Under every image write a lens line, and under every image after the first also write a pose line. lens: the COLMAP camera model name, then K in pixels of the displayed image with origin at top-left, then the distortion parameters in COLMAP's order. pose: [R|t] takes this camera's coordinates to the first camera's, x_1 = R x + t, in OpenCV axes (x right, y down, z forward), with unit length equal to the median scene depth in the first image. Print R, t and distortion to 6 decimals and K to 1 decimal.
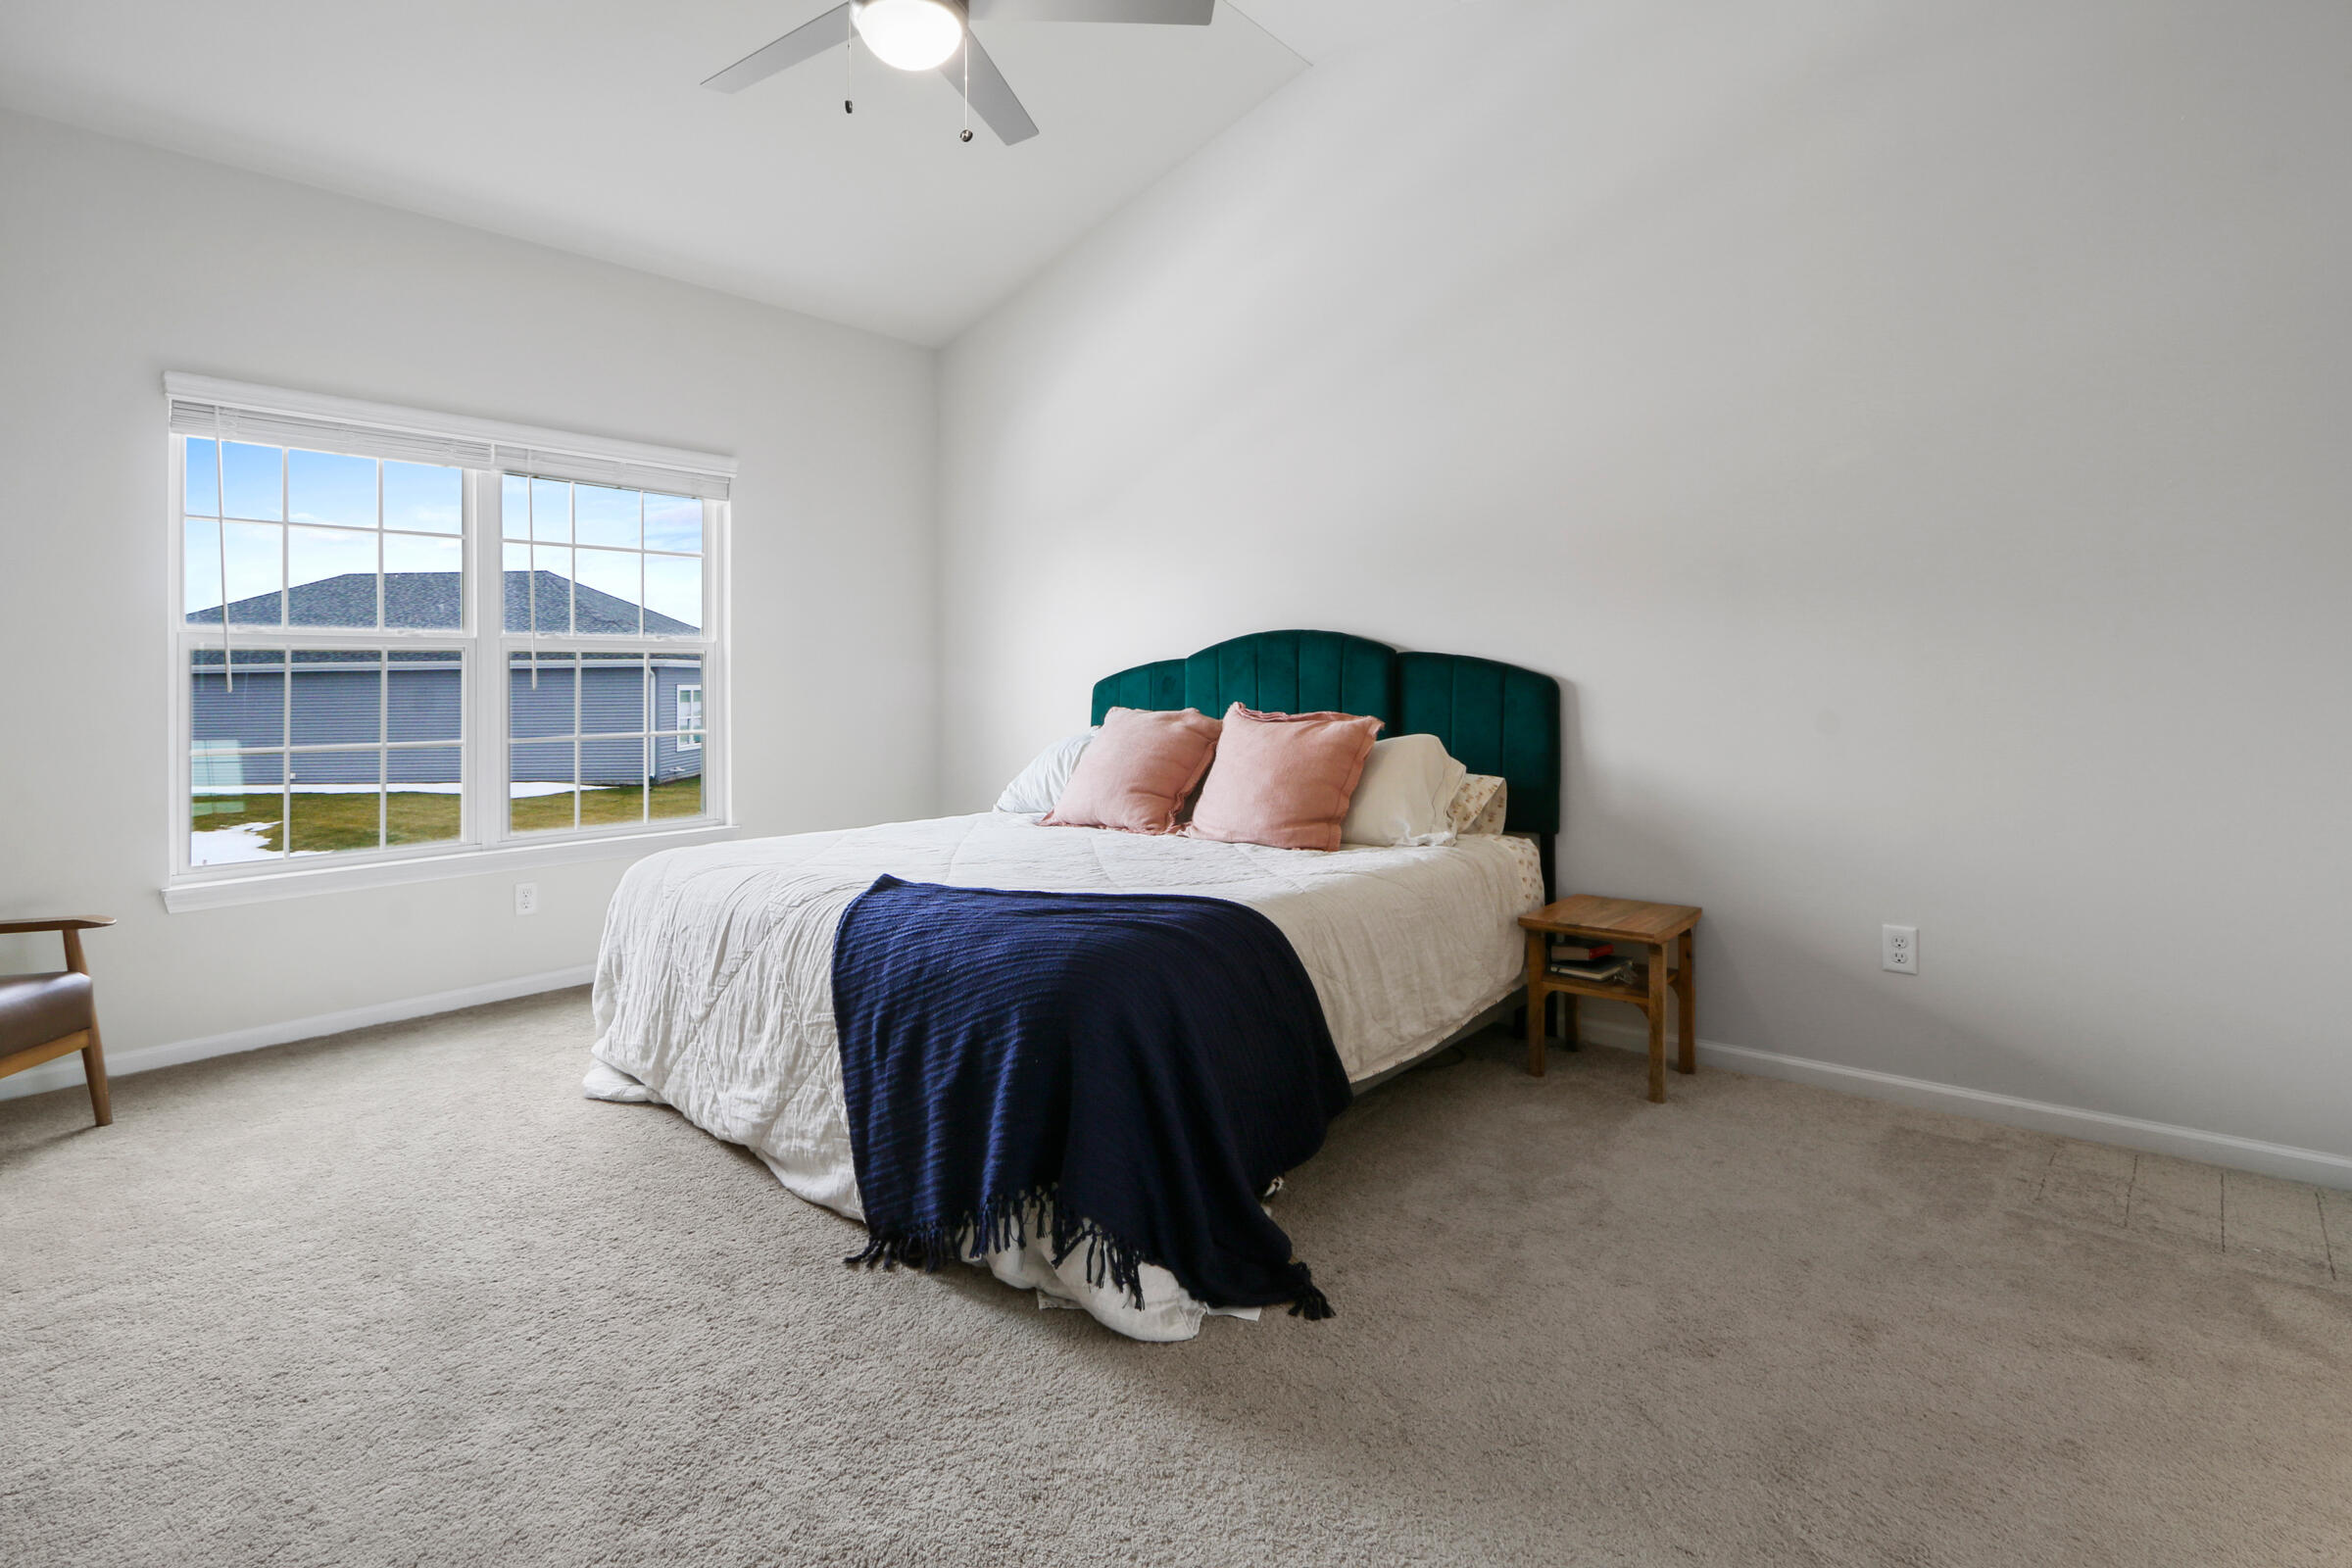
lens RADIAL K [[1150.1, 0, 1163.6], [0, 1150.1, 686.1], [0, 0, 1]] dist [0.000120, -0.000113]
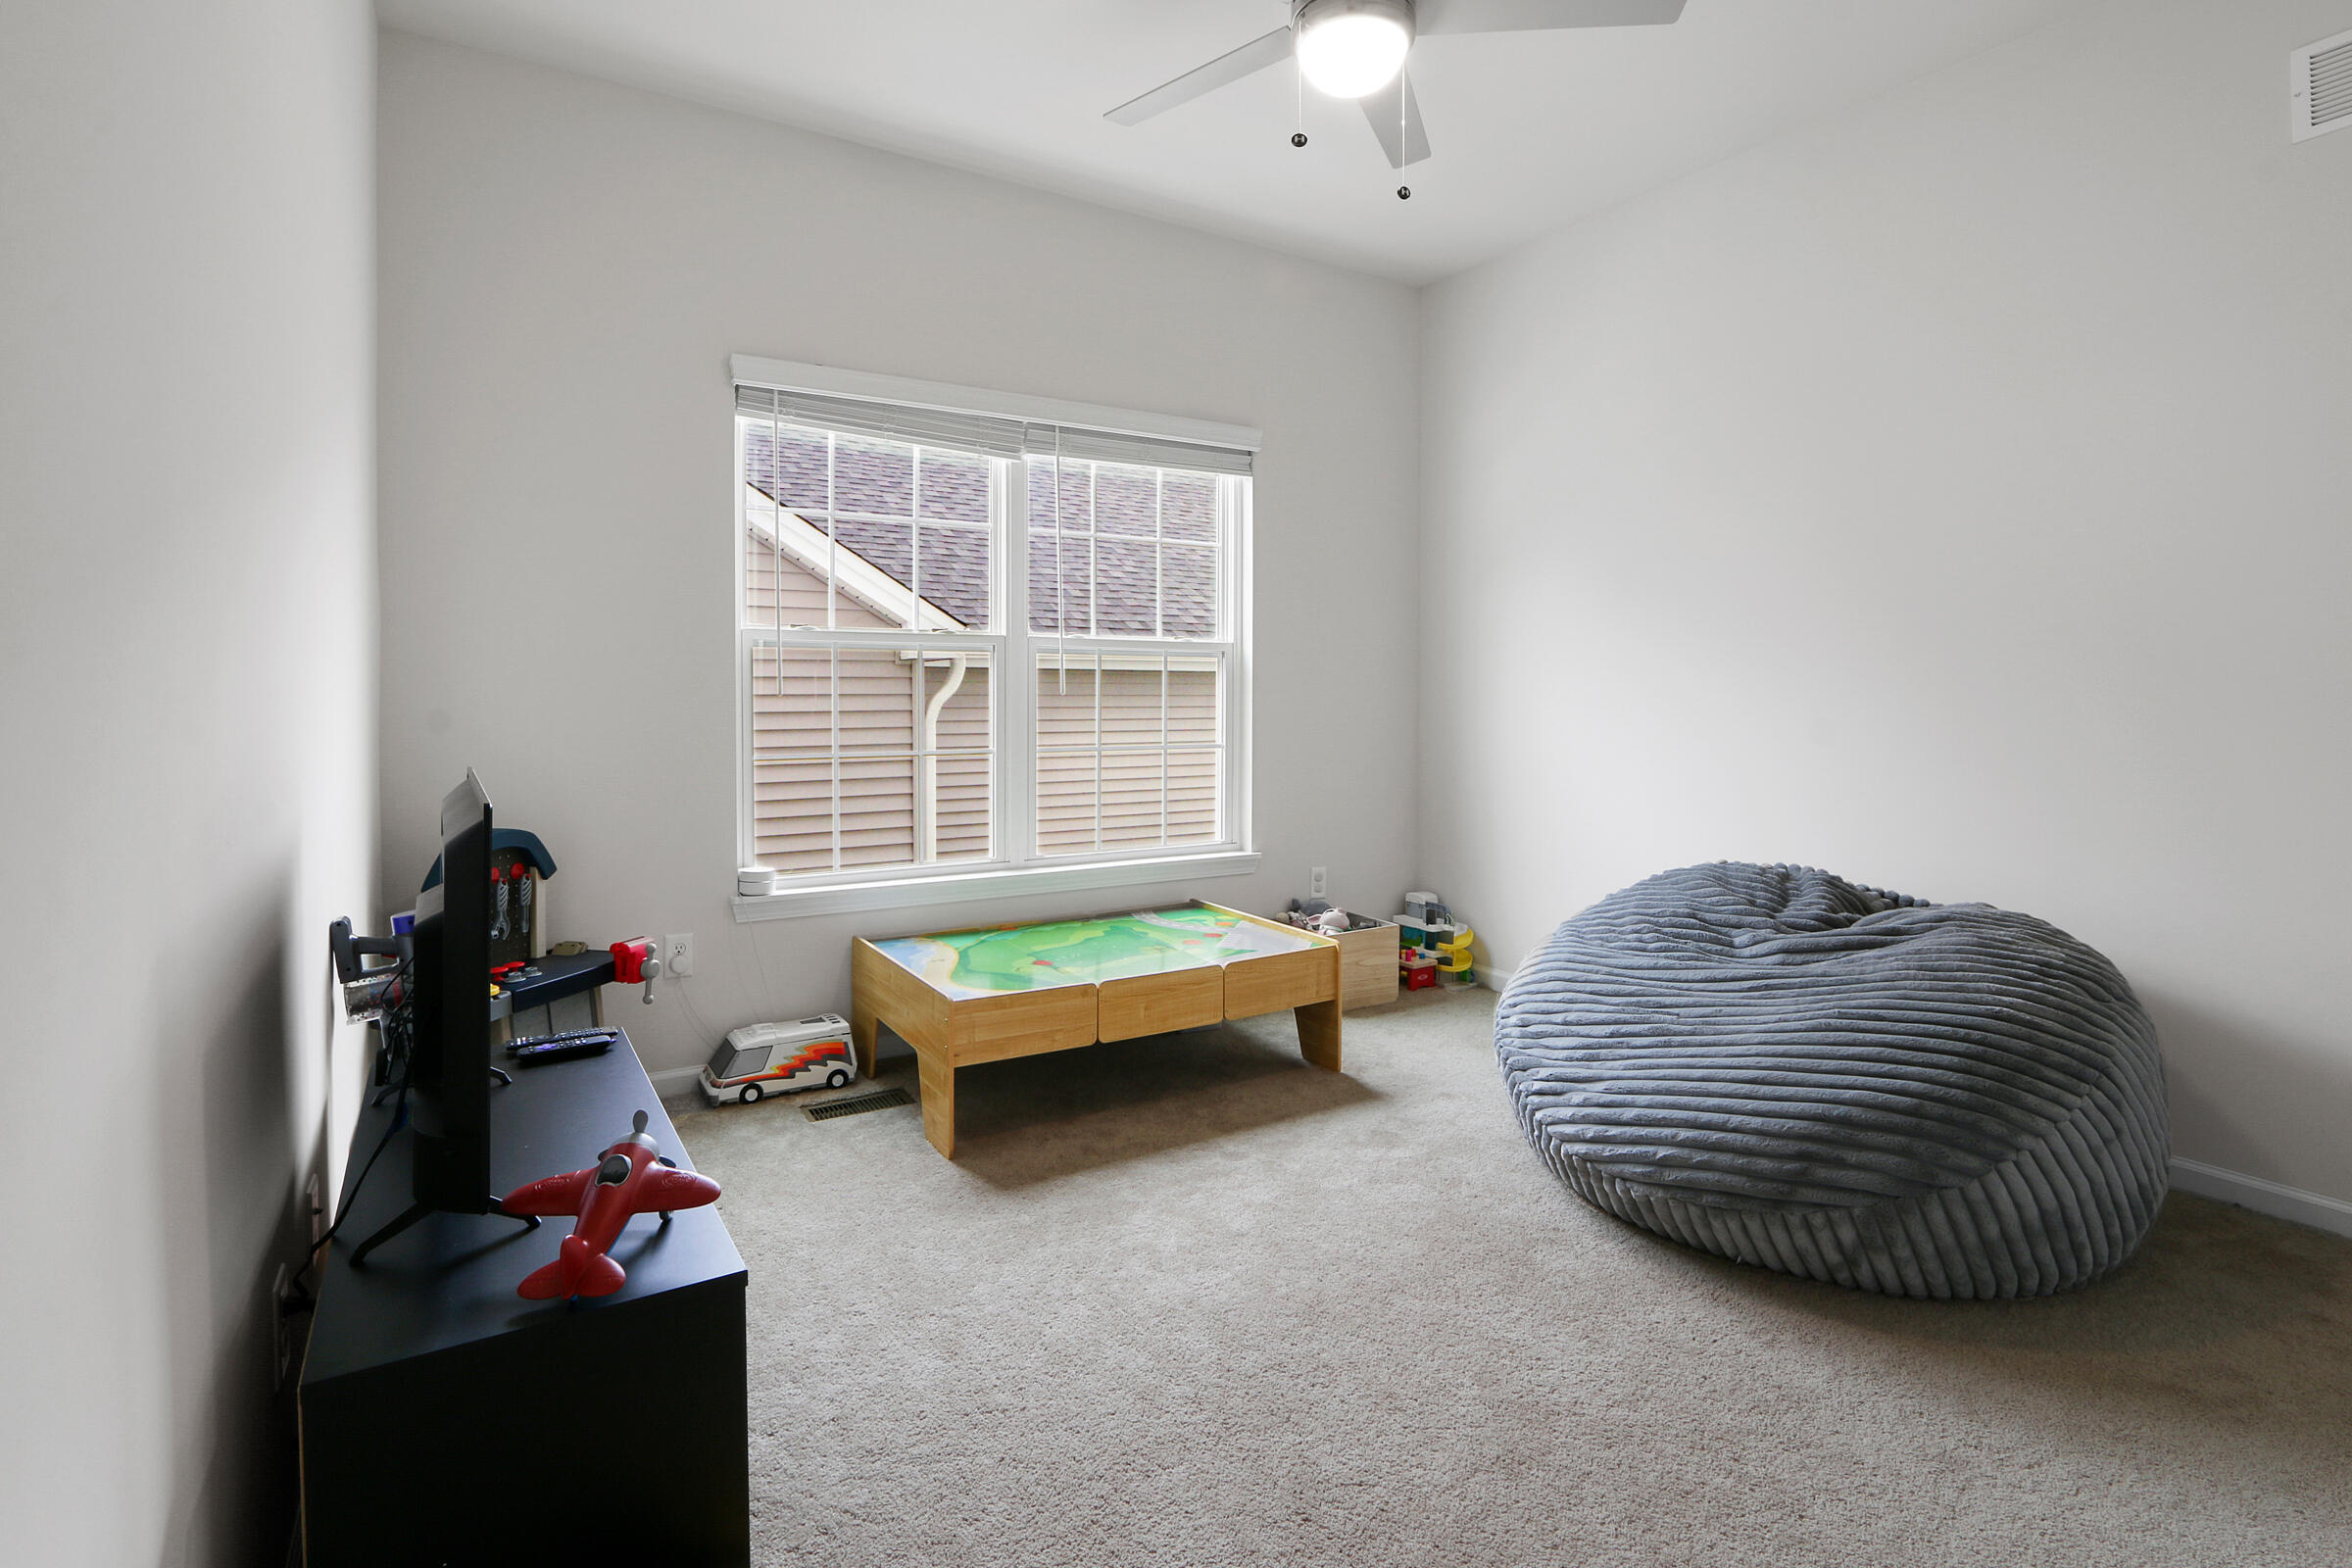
lens RADIAL K [[1150.1, 0, 1135.7], [0, 1150.1, 715.5], [0, 0, 1]] dist [0.000120, -0.000113]
pose [[0.945043, 0.008131, -0.326845, -0.201530], [-0.004776, 0.999927, 0.011066, 0.010781], [0.326911, -0.008897, 0.945013, 0.174453]]
